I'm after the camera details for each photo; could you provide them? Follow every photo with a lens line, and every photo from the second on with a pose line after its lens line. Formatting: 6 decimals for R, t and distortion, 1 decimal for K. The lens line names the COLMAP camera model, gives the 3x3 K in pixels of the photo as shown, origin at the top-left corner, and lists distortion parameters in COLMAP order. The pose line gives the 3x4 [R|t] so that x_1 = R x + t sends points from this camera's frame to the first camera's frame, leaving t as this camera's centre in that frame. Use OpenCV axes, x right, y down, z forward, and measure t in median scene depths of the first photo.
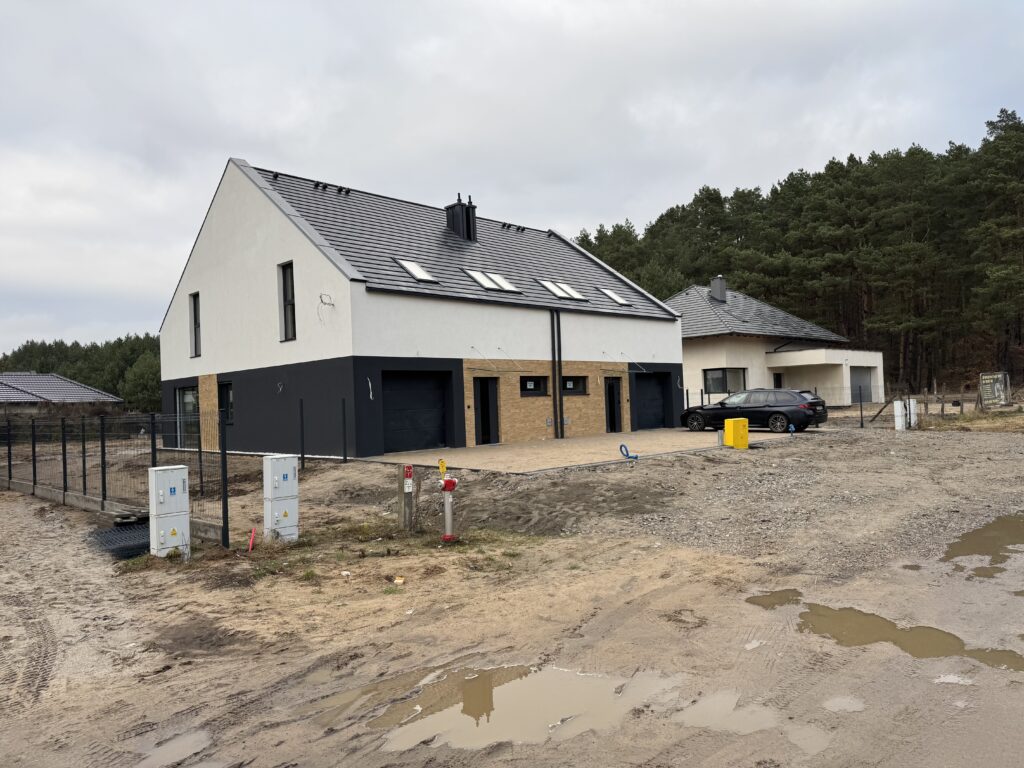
lens RADIAL K [[694.0, 0, 512.0], [0, 694.0, 384.0], [0, 0, 1]] dist [0.002821, 0.000019]
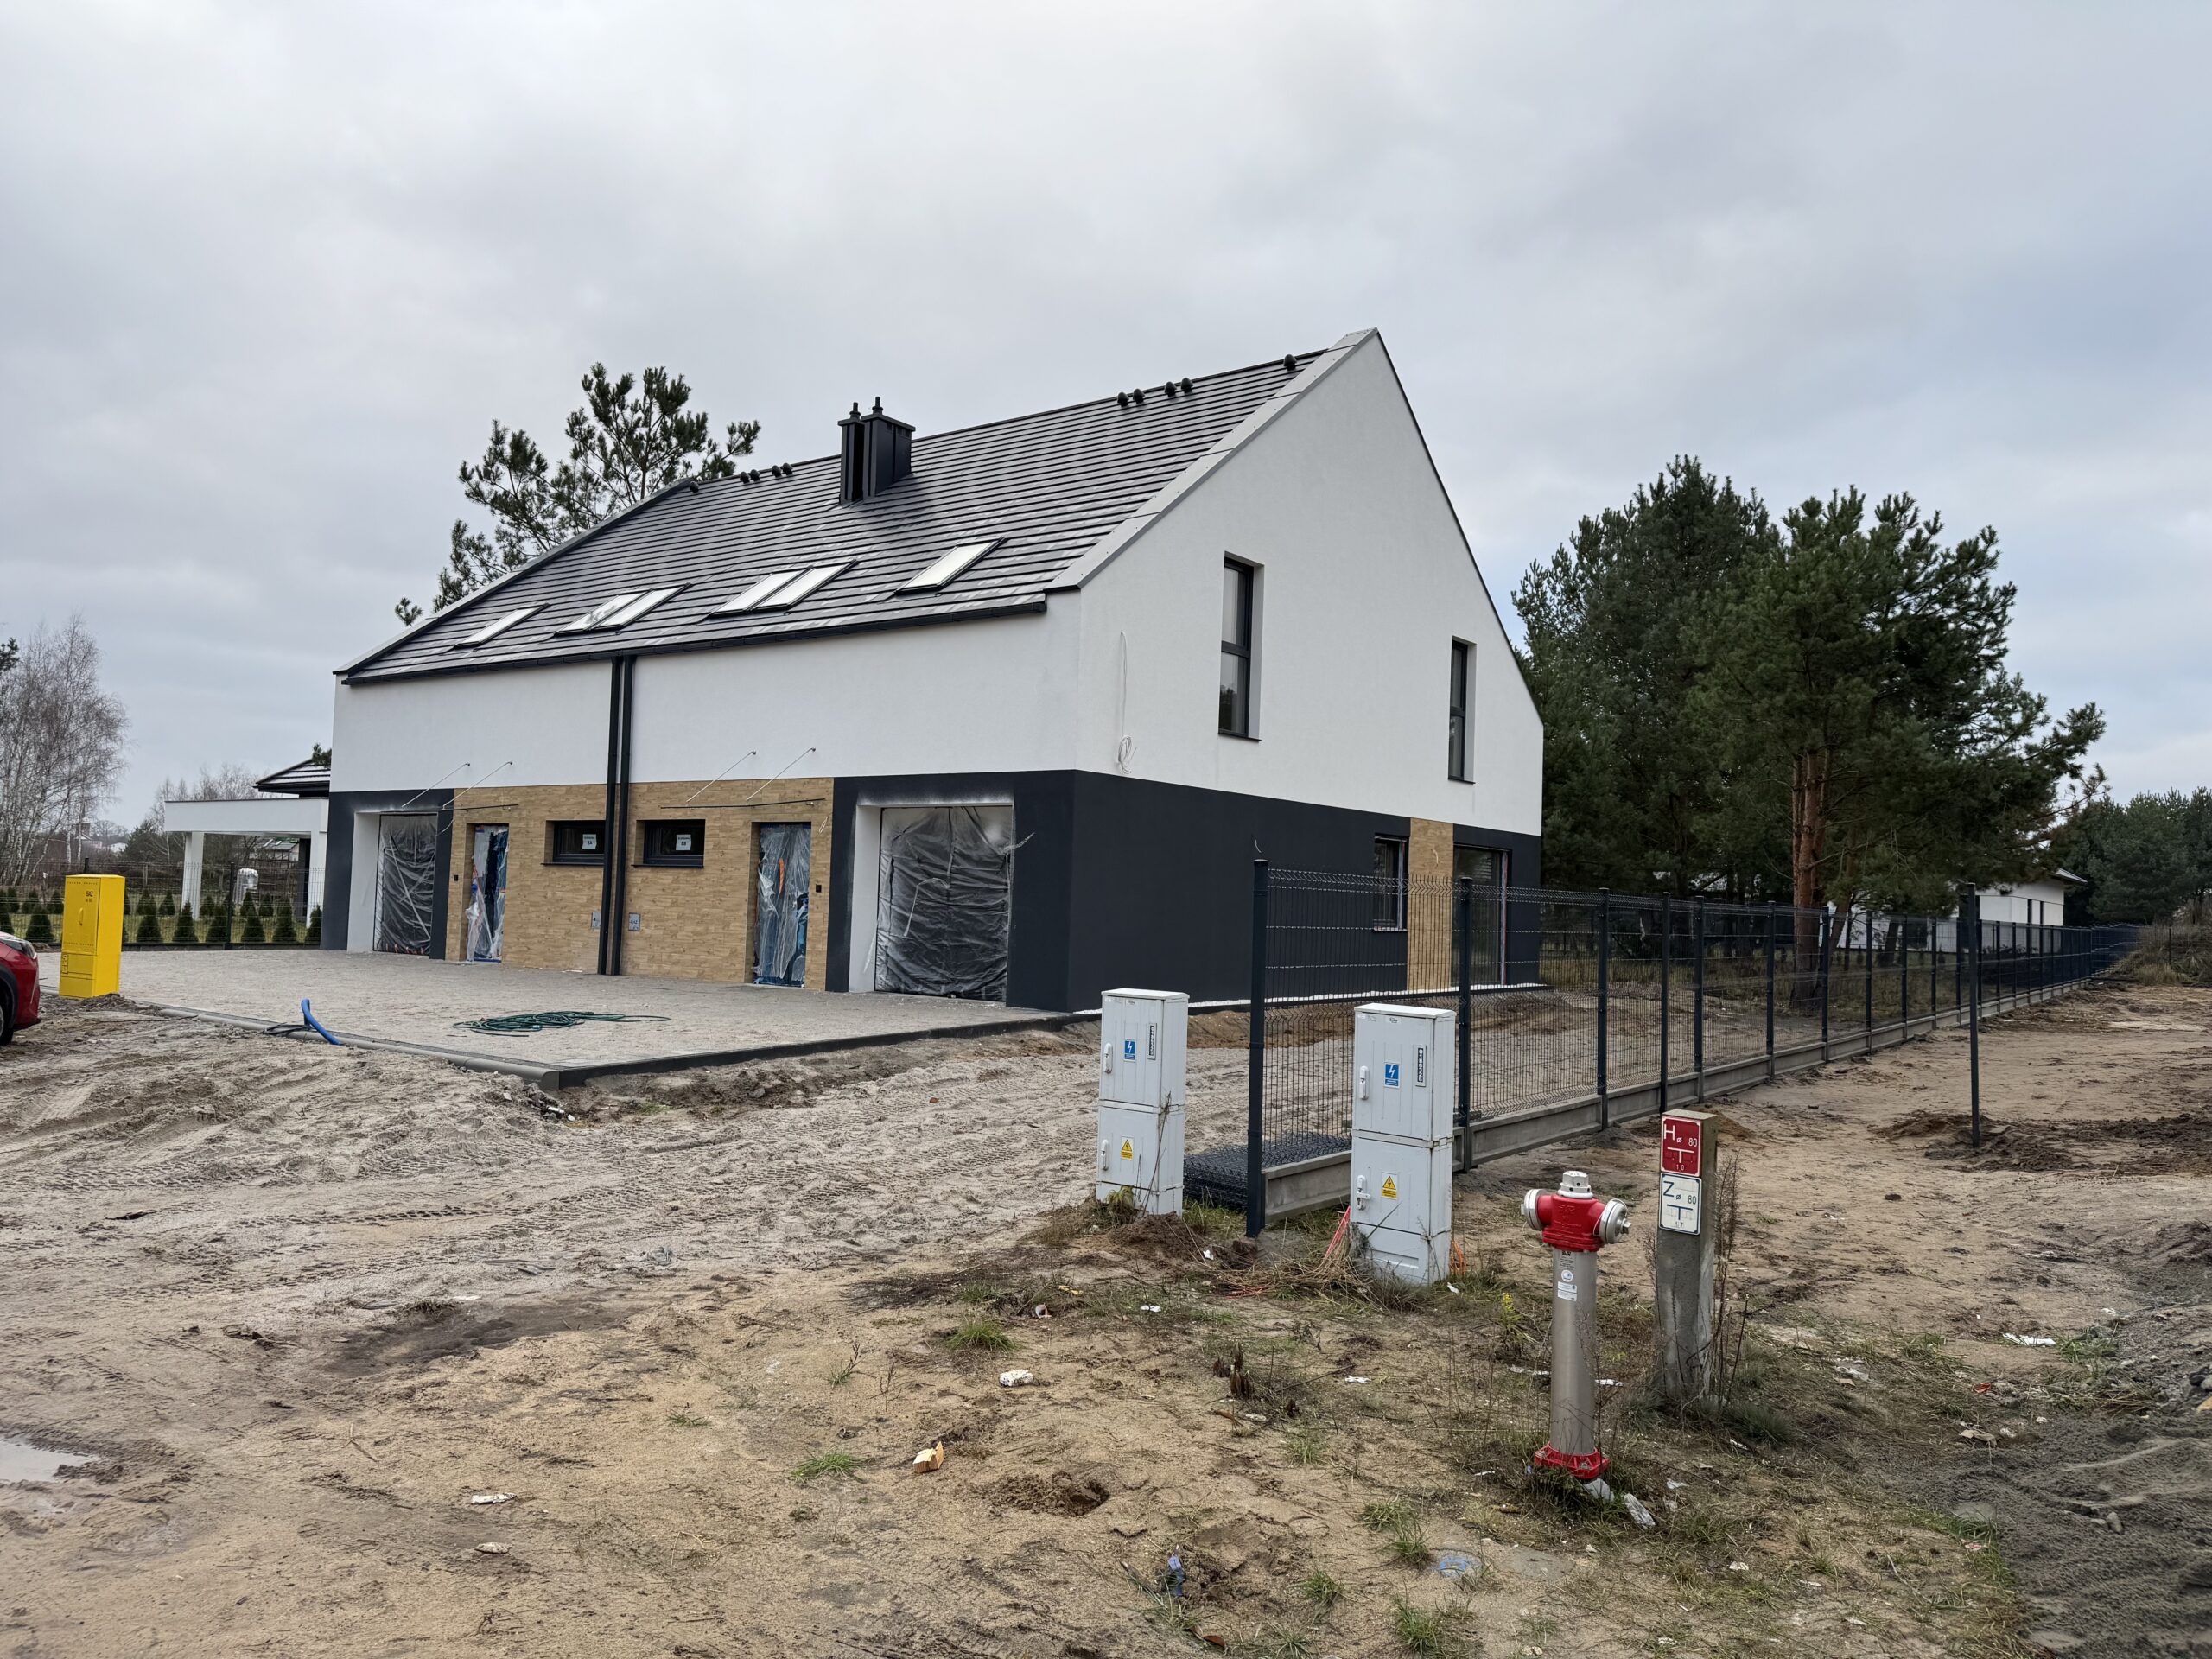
lens RADIAL K [[1499.1, 0, 1106.0], [0, 1499.1, 829.5], [0, 0, 1]] dist [0.002821, 0.000019]
pose [[0.137590, 0.021614, -0.990253, 0.249727], [0.004343, 0.999739, 0.022425, -0.005288], [0.990480, -0.007386, 0.137461, 0.490605]]
